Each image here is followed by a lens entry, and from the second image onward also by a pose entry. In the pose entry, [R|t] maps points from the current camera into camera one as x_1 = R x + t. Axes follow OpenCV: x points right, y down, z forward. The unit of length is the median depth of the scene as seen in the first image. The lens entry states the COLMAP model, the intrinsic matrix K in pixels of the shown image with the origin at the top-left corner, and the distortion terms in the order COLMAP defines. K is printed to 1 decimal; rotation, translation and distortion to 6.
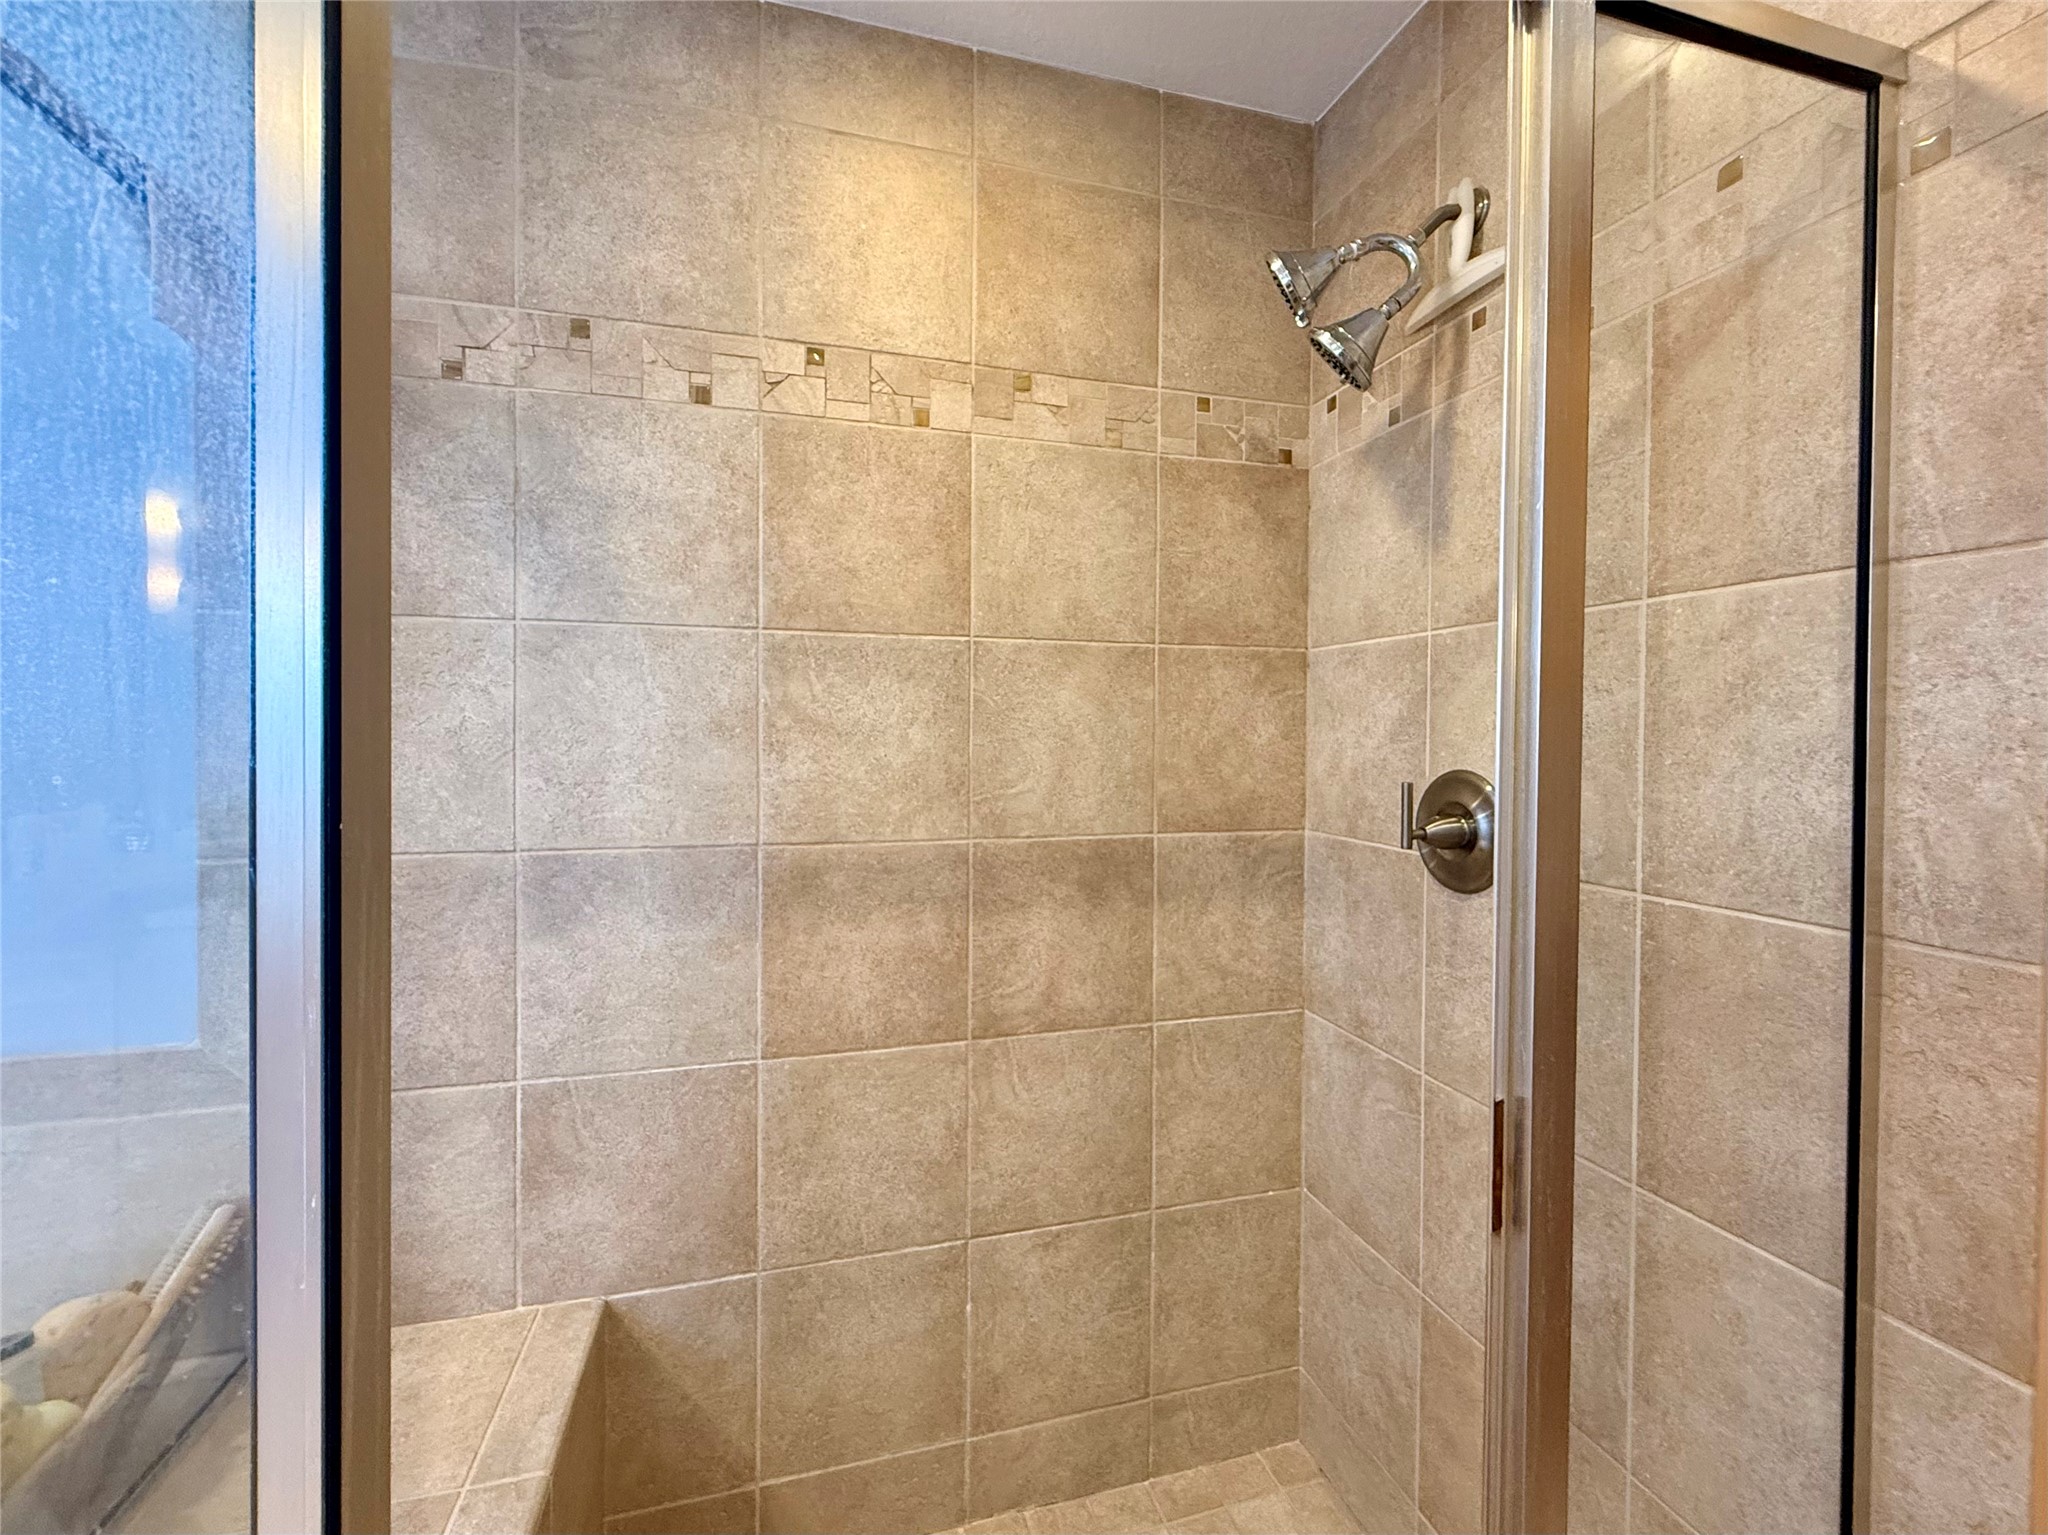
lens RADIAL K [[859.8, 0, 1024.4], [0, 859.8, 753.0], [0, 0, 1]] dist [-0.000216, 0.000286]
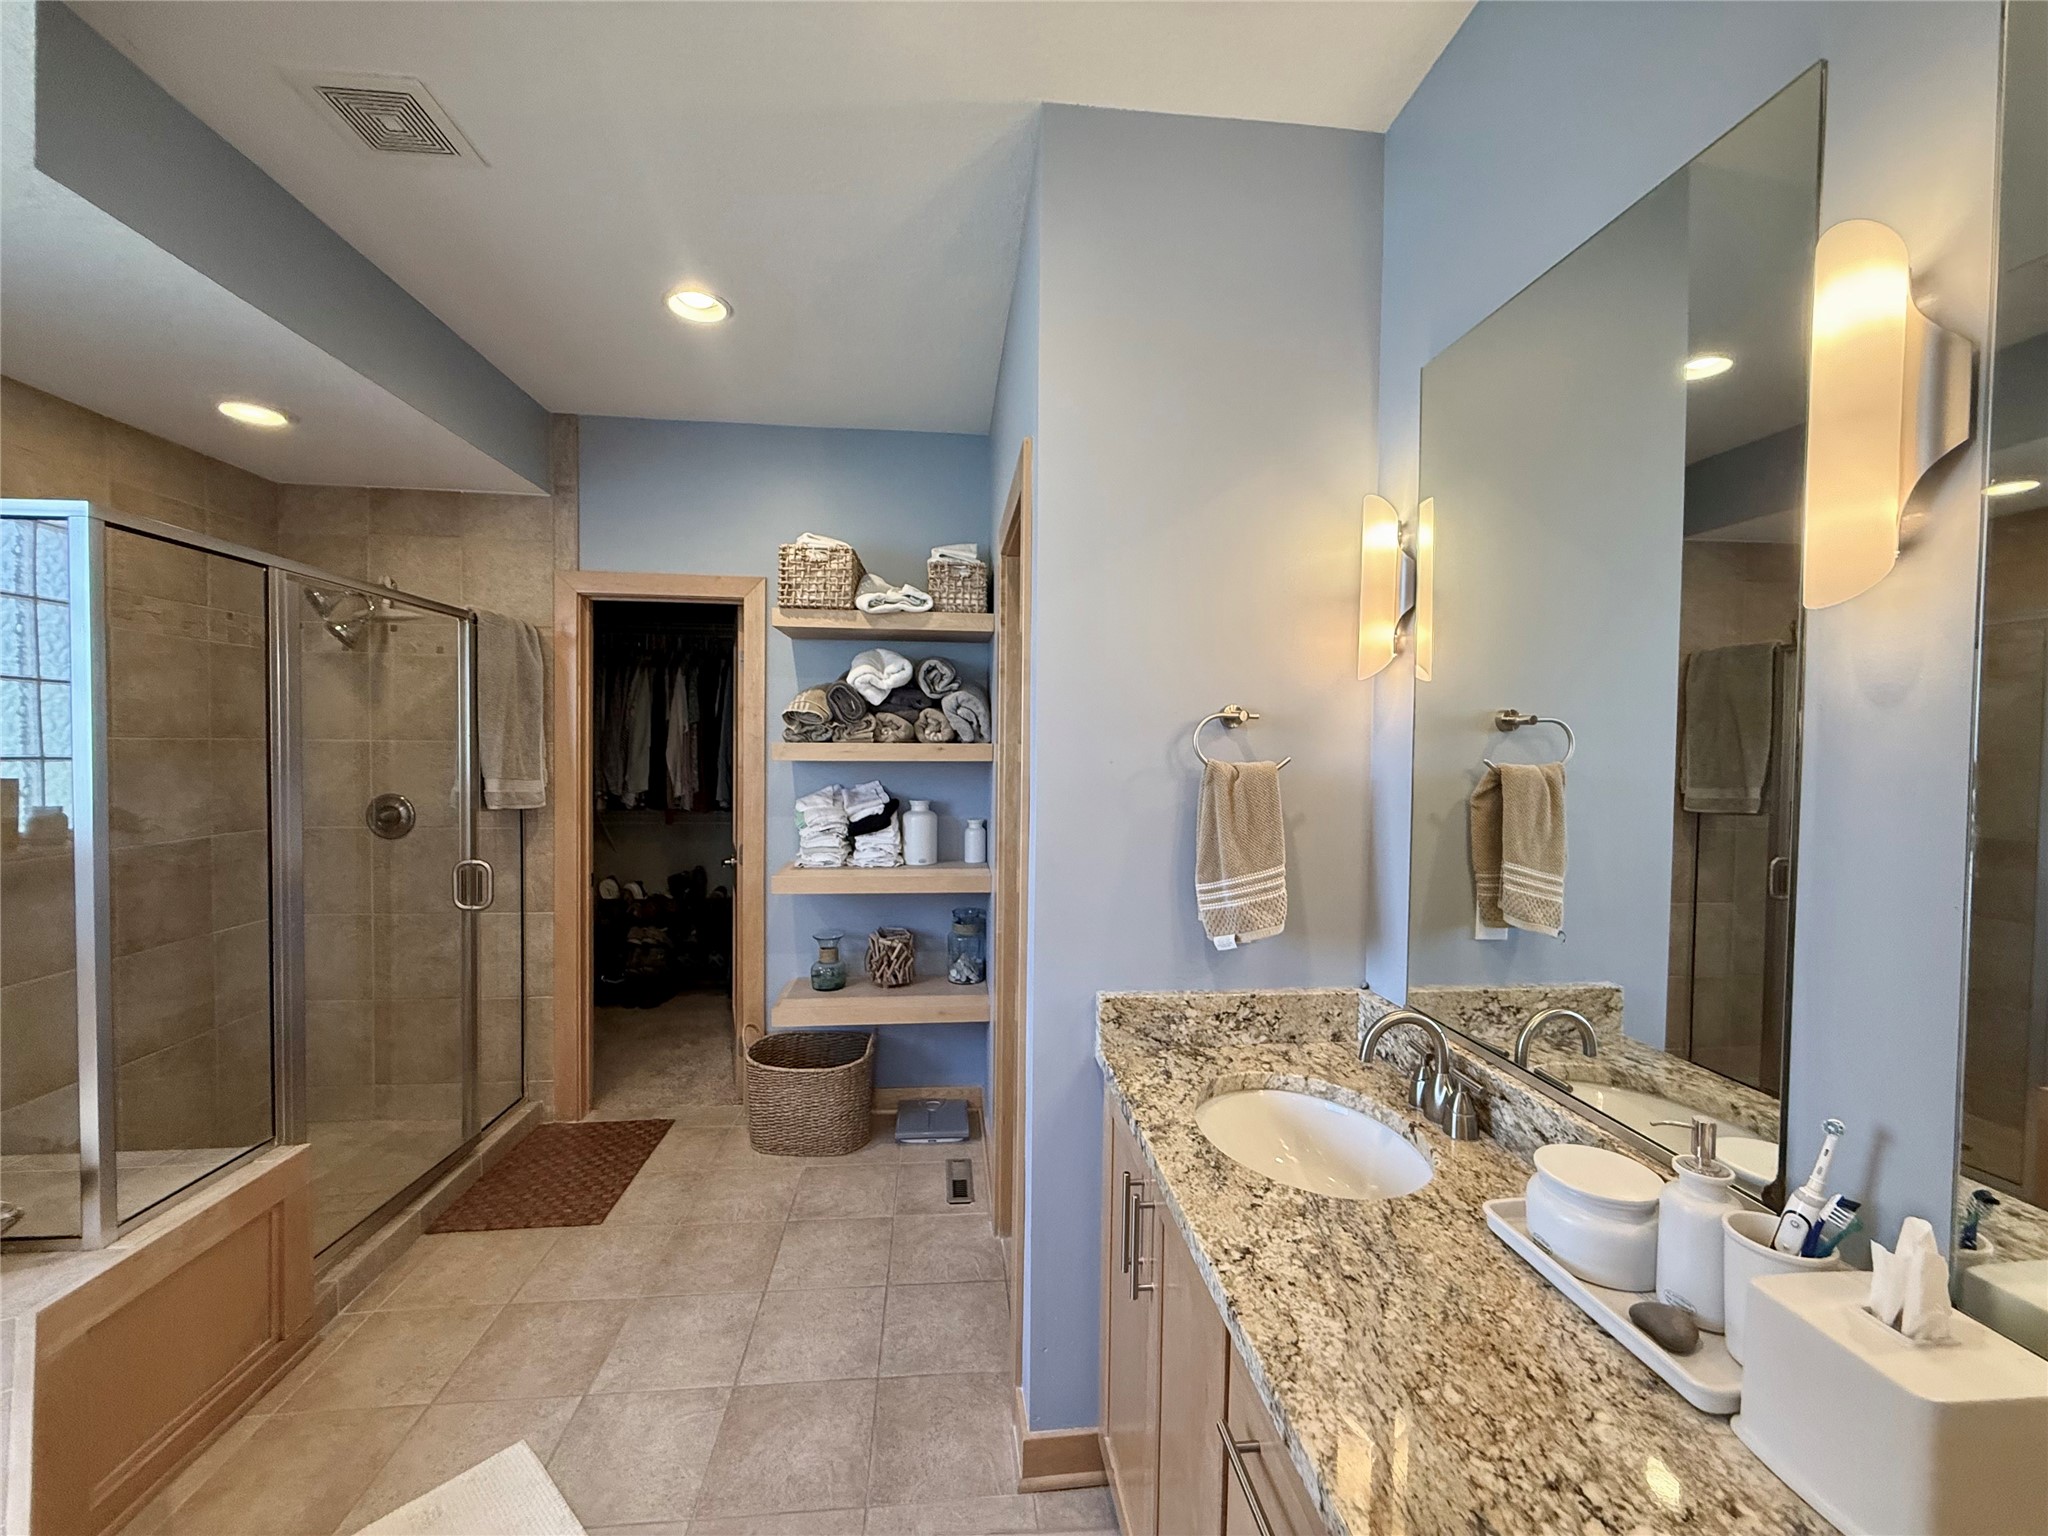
lens RADIAL K [[815.0, 0, 1029.7], [0, 815.0, 761.3], [0, 0, 1]] dist [-0.001996, 0.000652]
pose [[0.176317, -0.027133, 0.983959, -1.509785], [0.011368, 0.999609, 0.025528, -0.112405], [-0.984268, 0.006685, 0.176556, -1.304088]]
